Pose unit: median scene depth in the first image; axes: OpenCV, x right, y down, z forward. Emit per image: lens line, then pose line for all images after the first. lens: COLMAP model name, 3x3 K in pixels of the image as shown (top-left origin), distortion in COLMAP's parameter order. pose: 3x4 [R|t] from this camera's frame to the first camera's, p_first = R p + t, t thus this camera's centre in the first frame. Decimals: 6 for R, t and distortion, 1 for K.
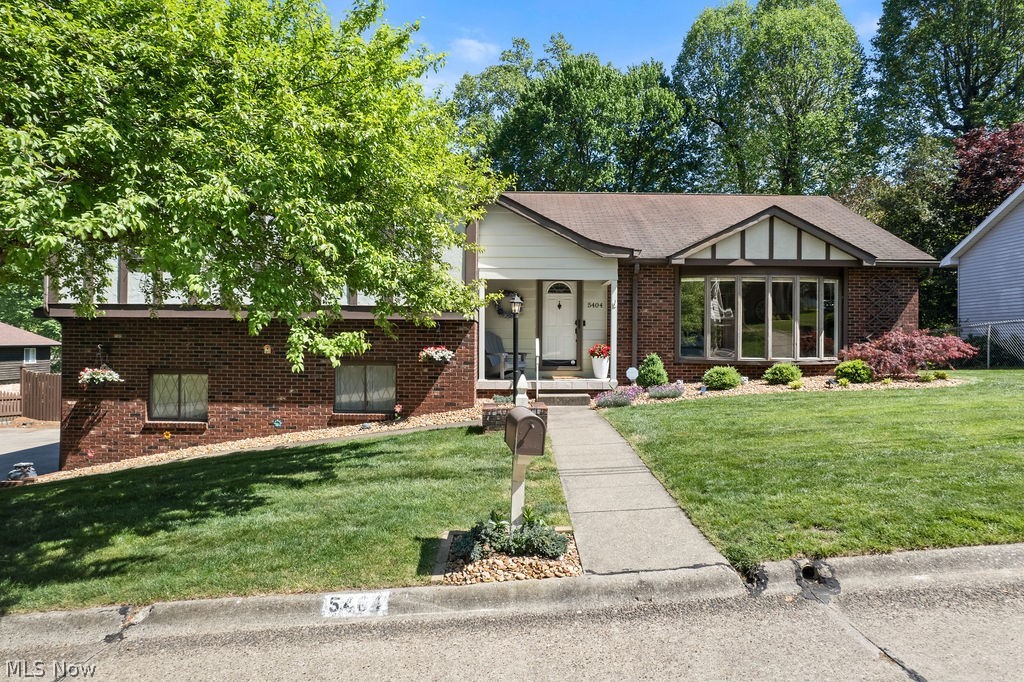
lens RADIAL K [[656.5, 0, 514.4], [0, 656.5, 338.9], [0, 0, 1]] dist [-0.076257, 0.066524]
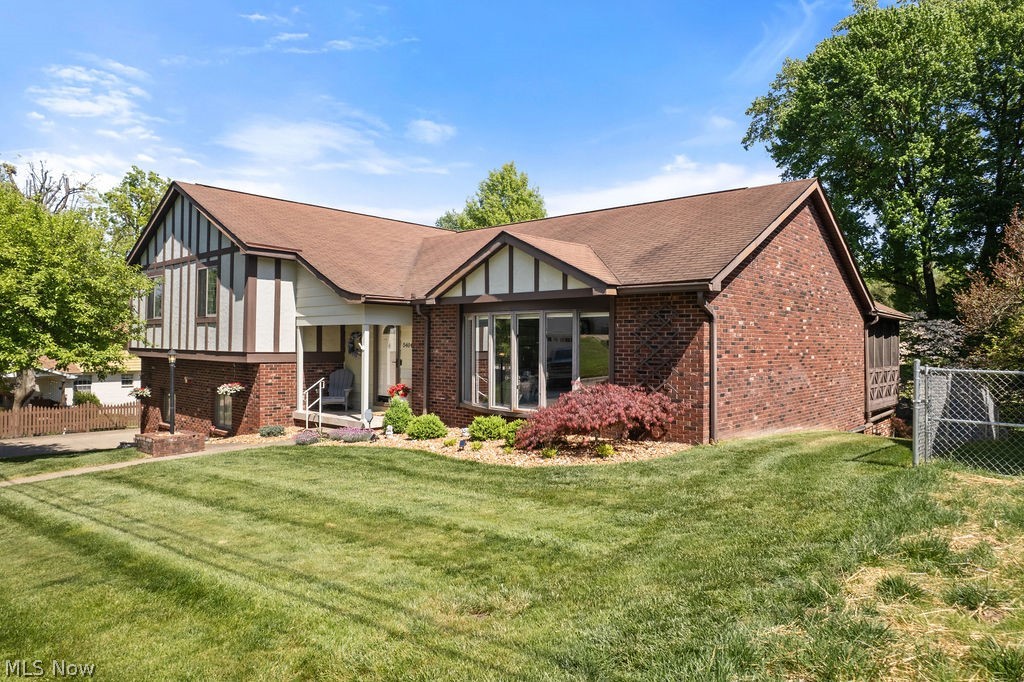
lens RADIAL K [[656.5, 0, 514.4], [0, 656.5, 338.9], [0, 0, 1]] dist [-0.076257, 0.066524]
pose [[0.750674, -0.006376, -0.660642, 0.956402], [0.001177, 0.999965, -0.008313, -0.053987], [0.660672, 0.005463, 0.750655, 0.341326]]
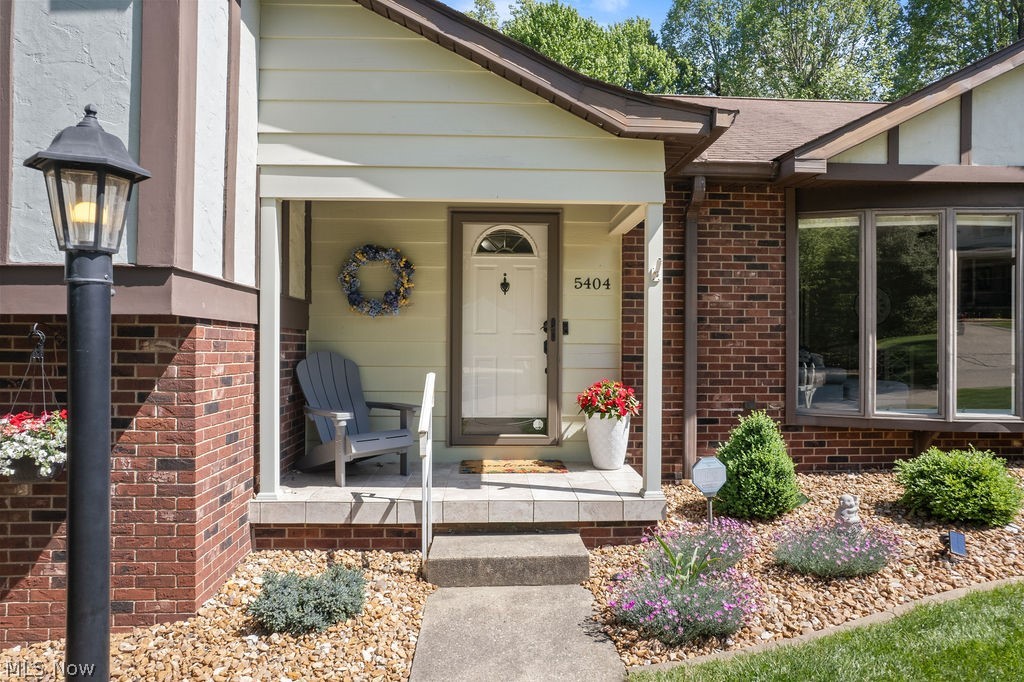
lens RADIAL K [[656.5, 0, 514.4], [0, 656.5, 338.9], [0, 0, 1]] dist [-0.076257, 0.066524]
pose [[0.999053, 0.001357, 0.043486, 0.058441], [-0.001134, 0.999986, -0.005159, -0.015231], [-0.043492, 0.005105, 0.999041, 0.608954]]
